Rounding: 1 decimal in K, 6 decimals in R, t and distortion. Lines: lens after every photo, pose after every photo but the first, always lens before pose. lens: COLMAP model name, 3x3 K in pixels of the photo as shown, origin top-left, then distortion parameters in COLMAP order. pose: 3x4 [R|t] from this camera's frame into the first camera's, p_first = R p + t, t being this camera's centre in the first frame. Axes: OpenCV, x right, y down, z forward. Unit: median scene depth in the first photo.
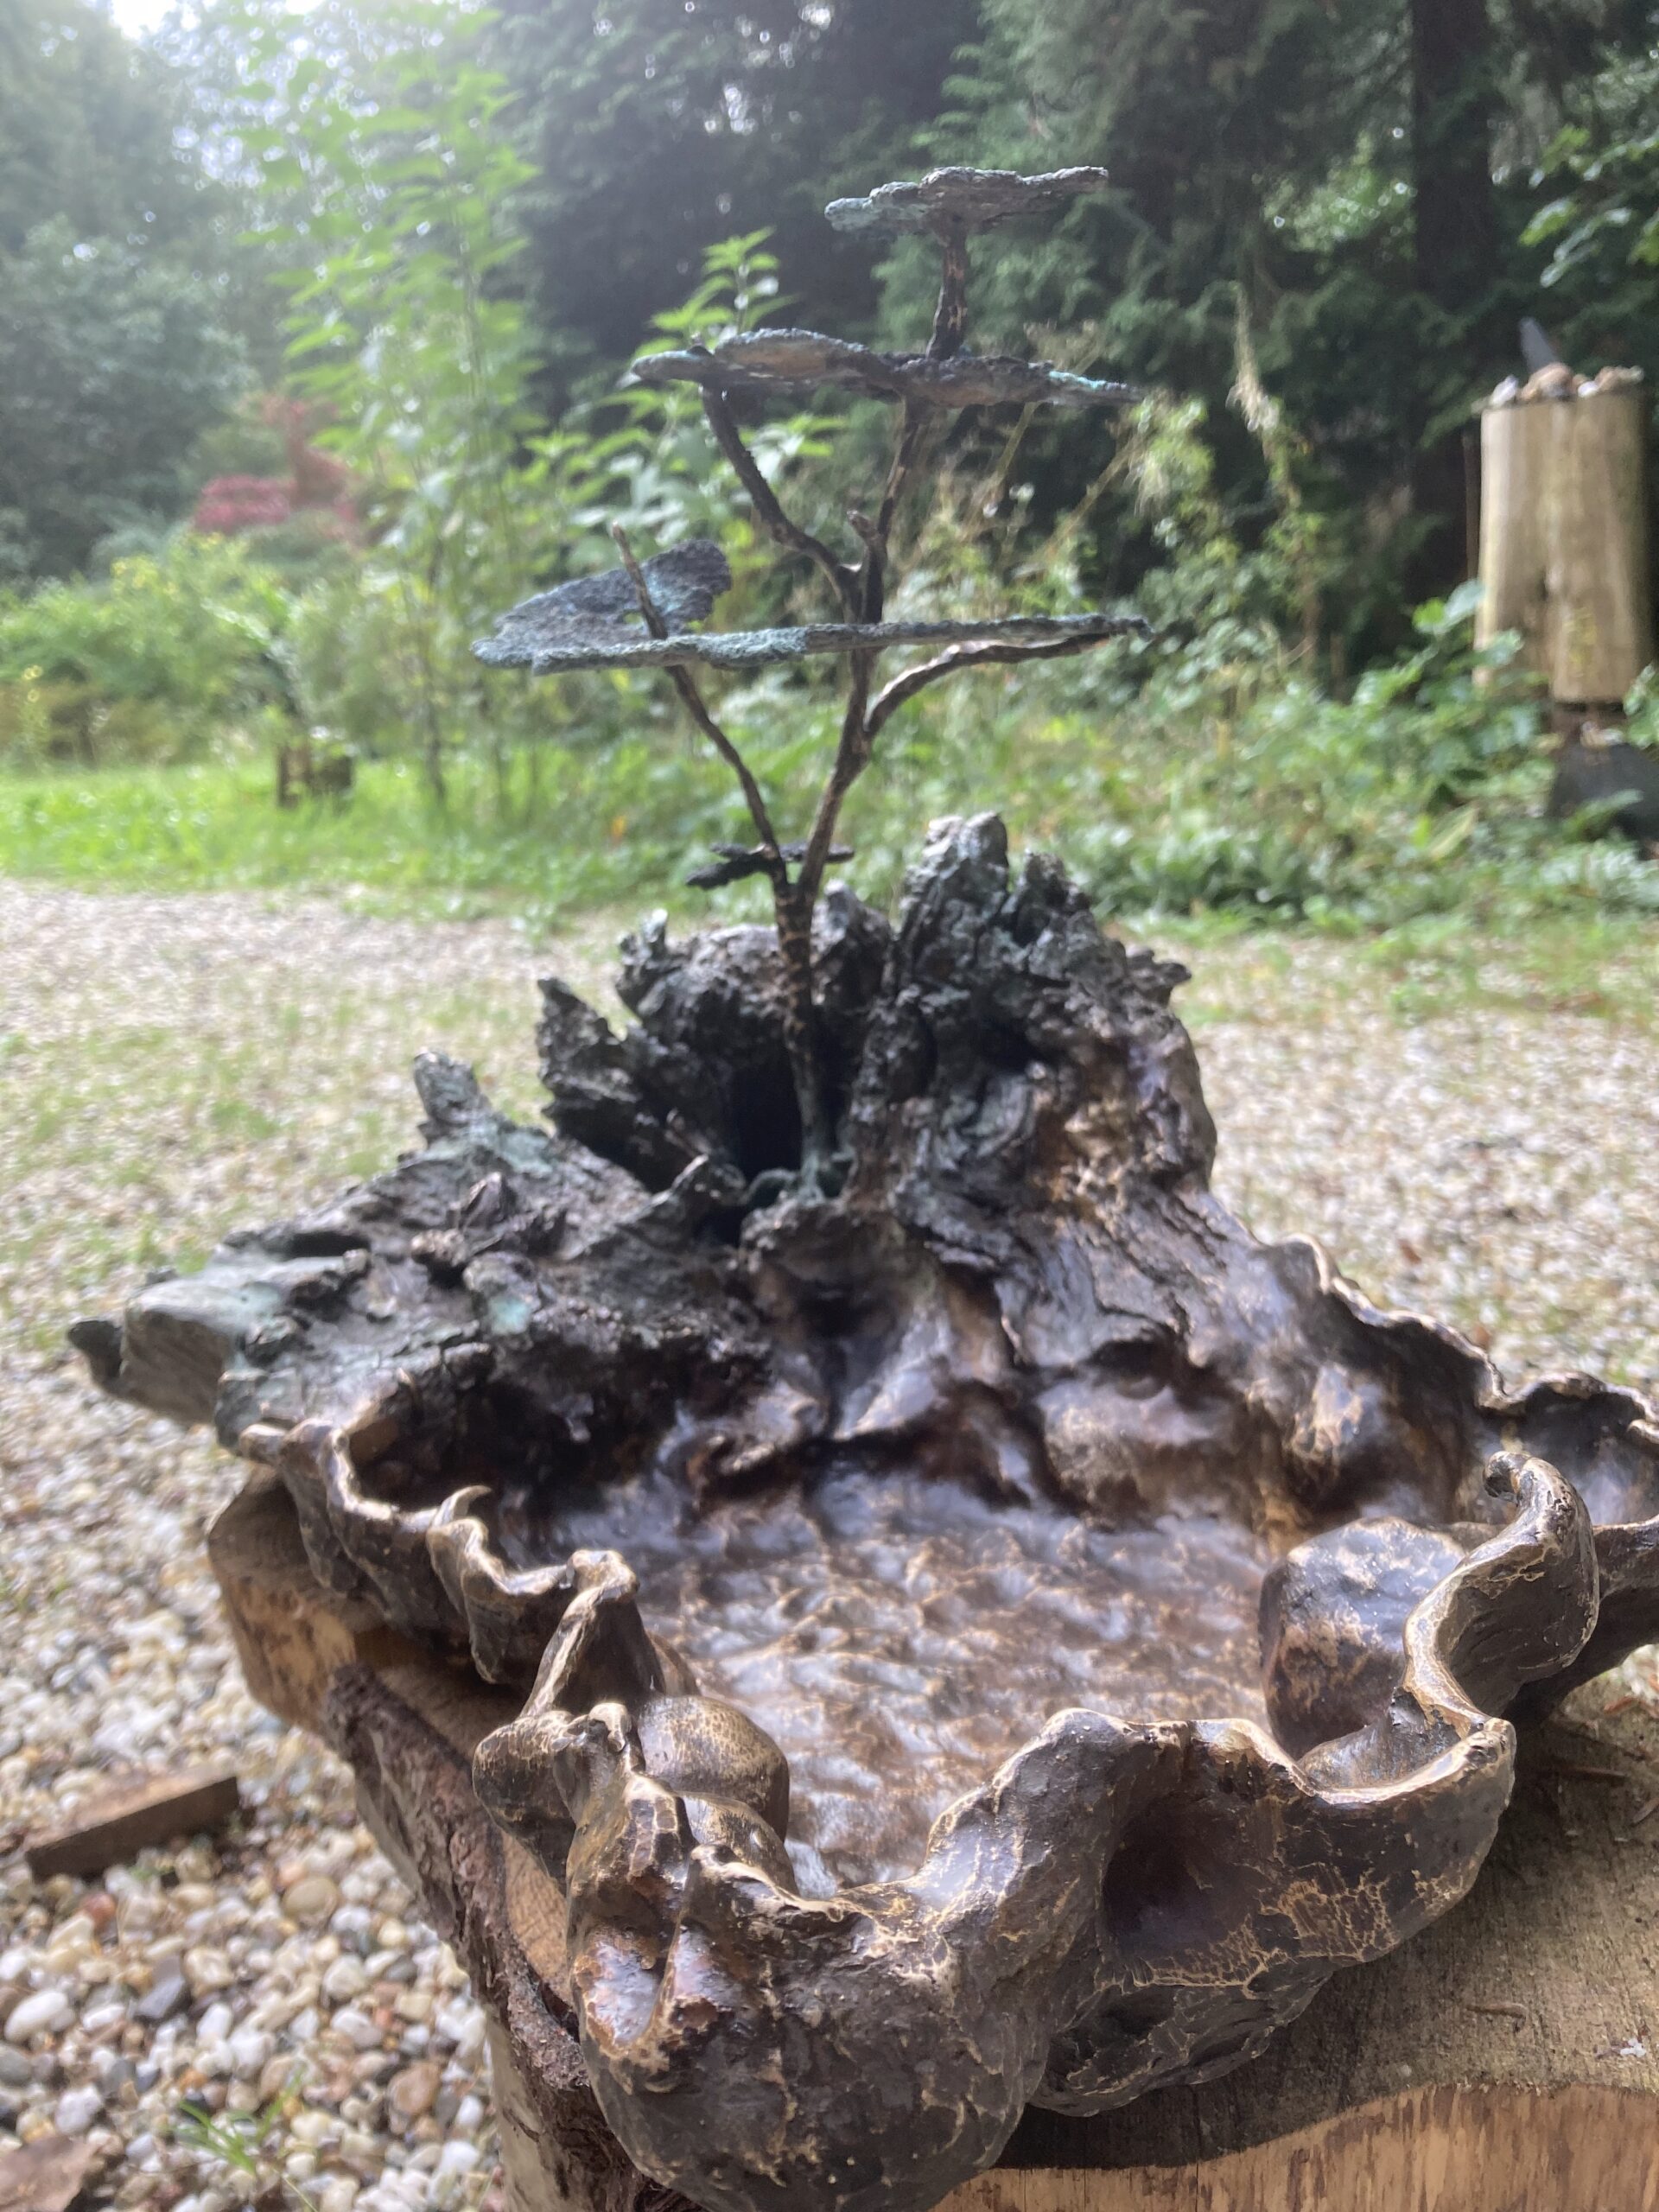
lens RADIAL K [[1903.2, 0, 829.5], [0, 1903.2, 1106.0], [0, 0, 1]] dist [-0.003747, -0.006216]
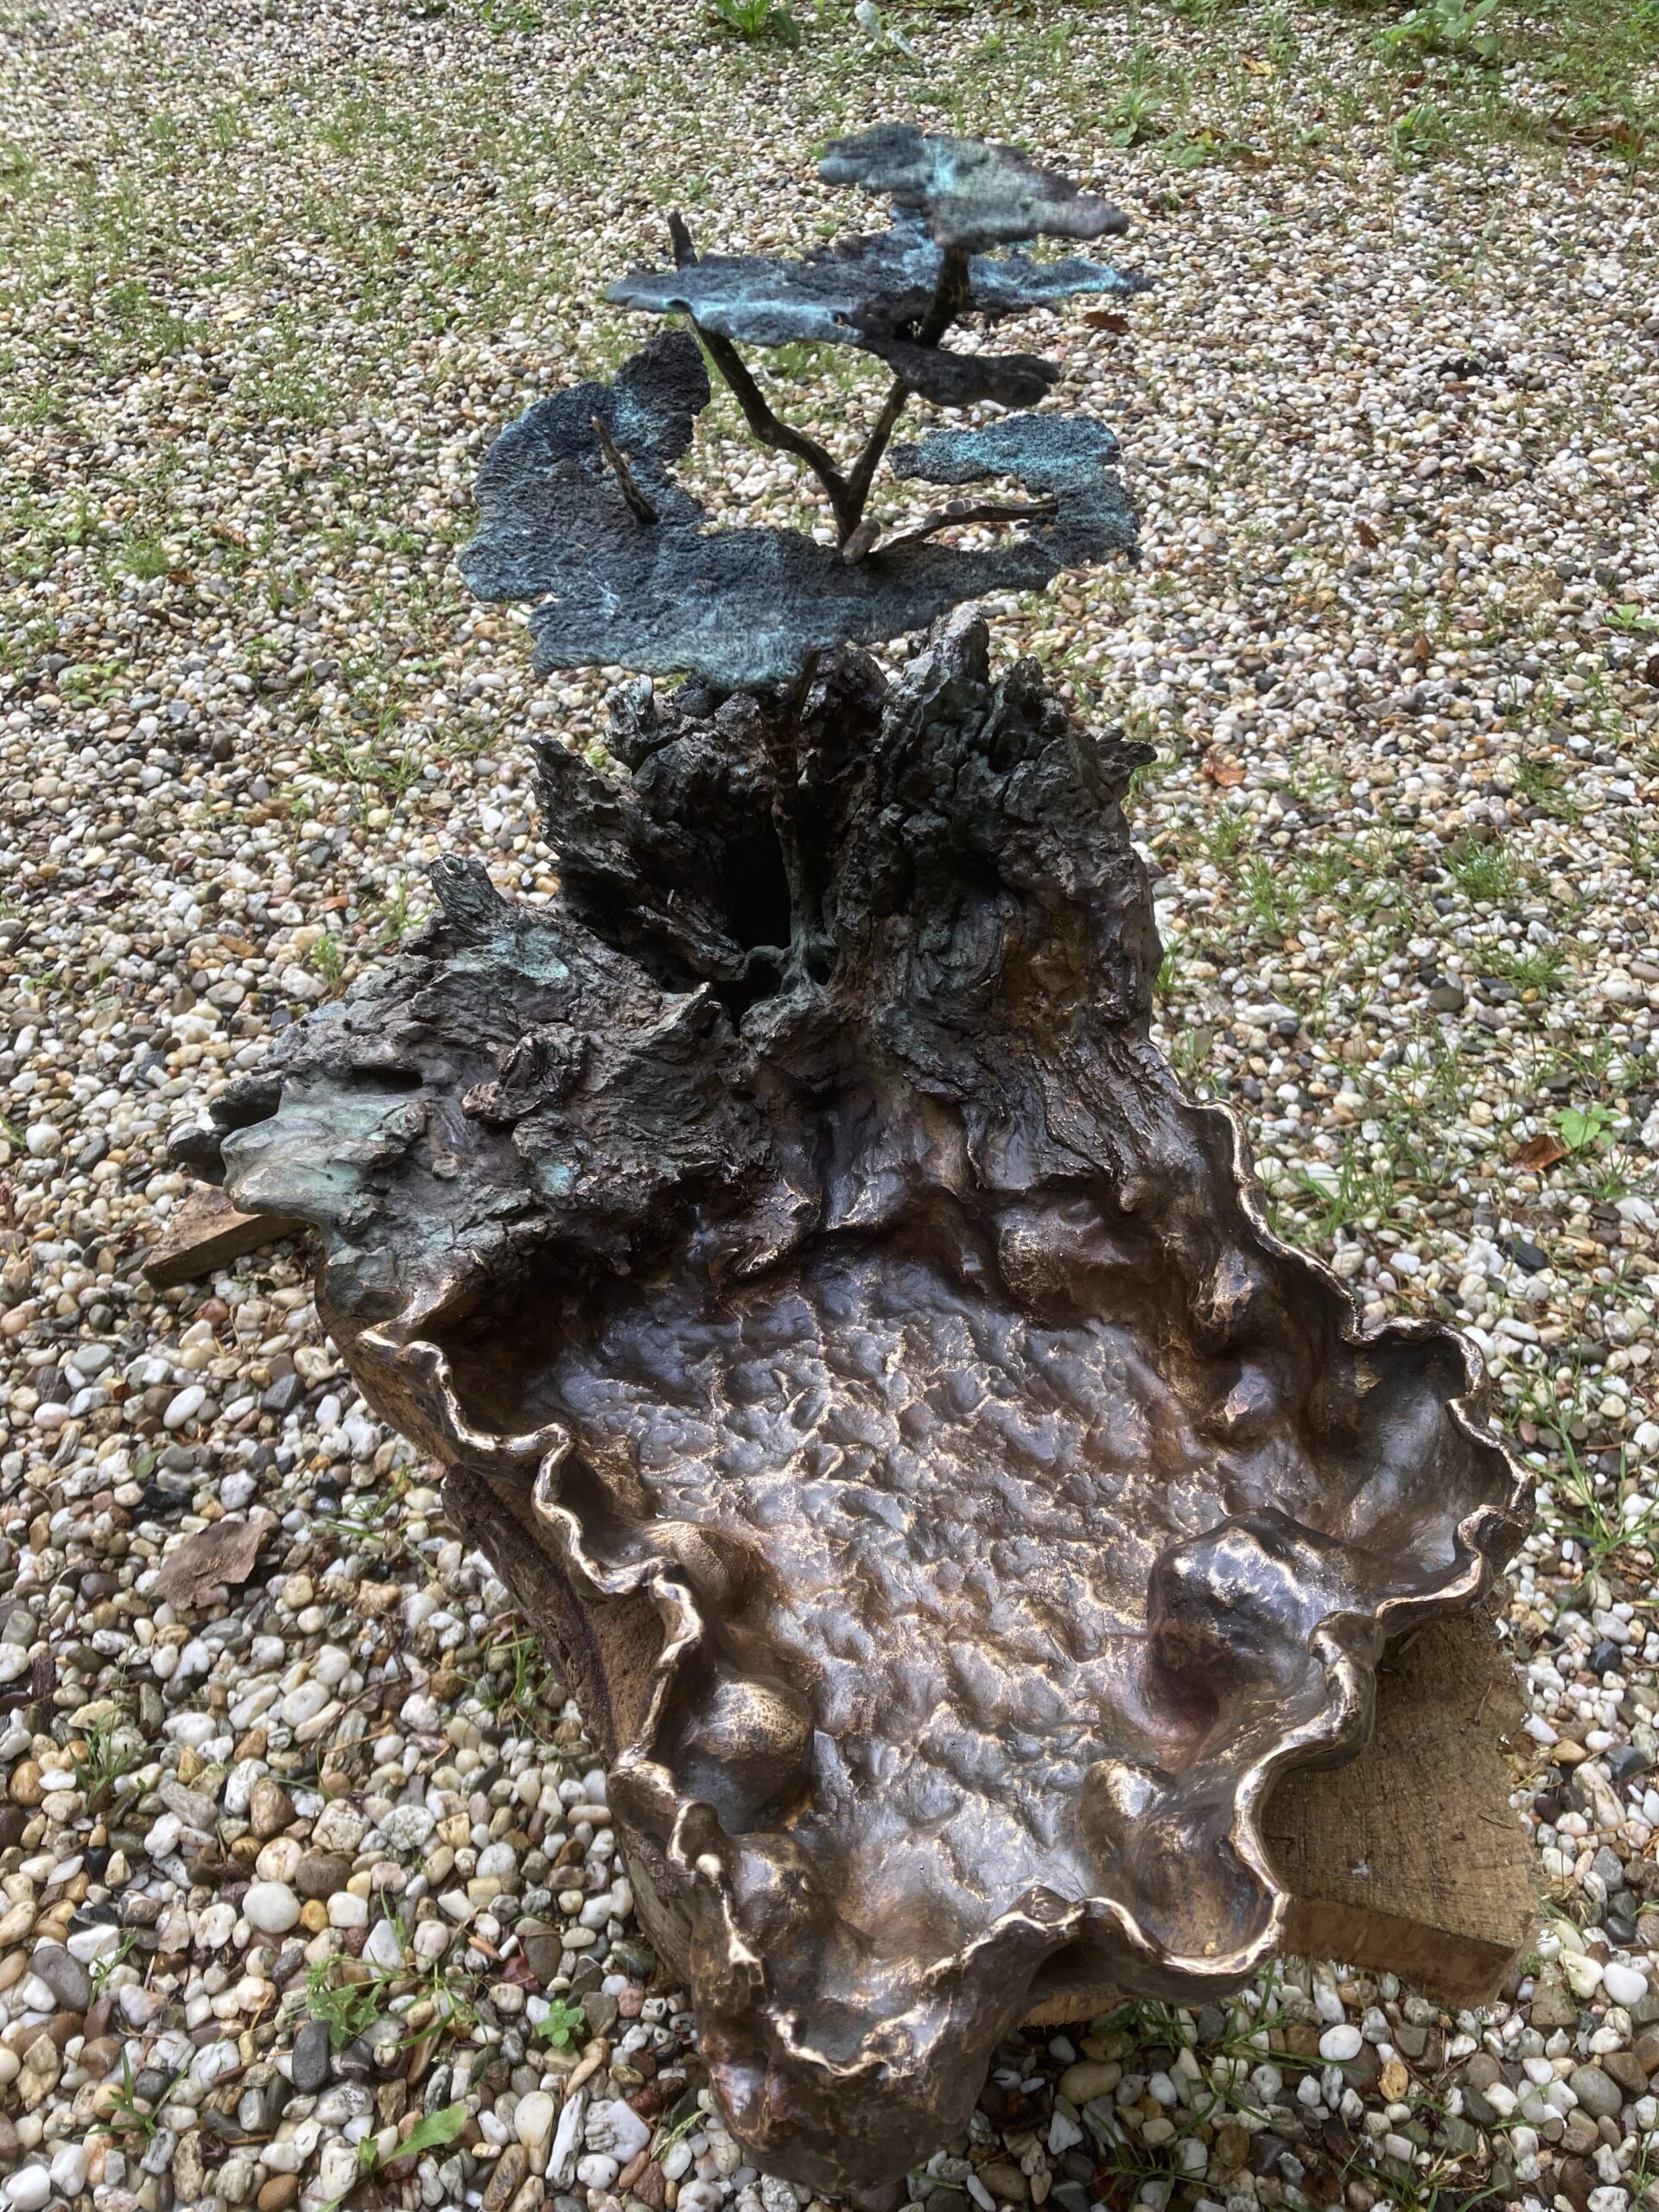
lens RADIAL K [[1903.2, 0, 829.5], [0, 1903.2, 1106.0], [0, 0, 1]] dist [-0.003747, -0.006216]
pose [[0.999479, -0.015833, 0.028125, -0.023929], [-0.000953, 0.856559, 0.516048, -0.440085], [-0.032261, -0.515806, 0.856098, -0.000077]]
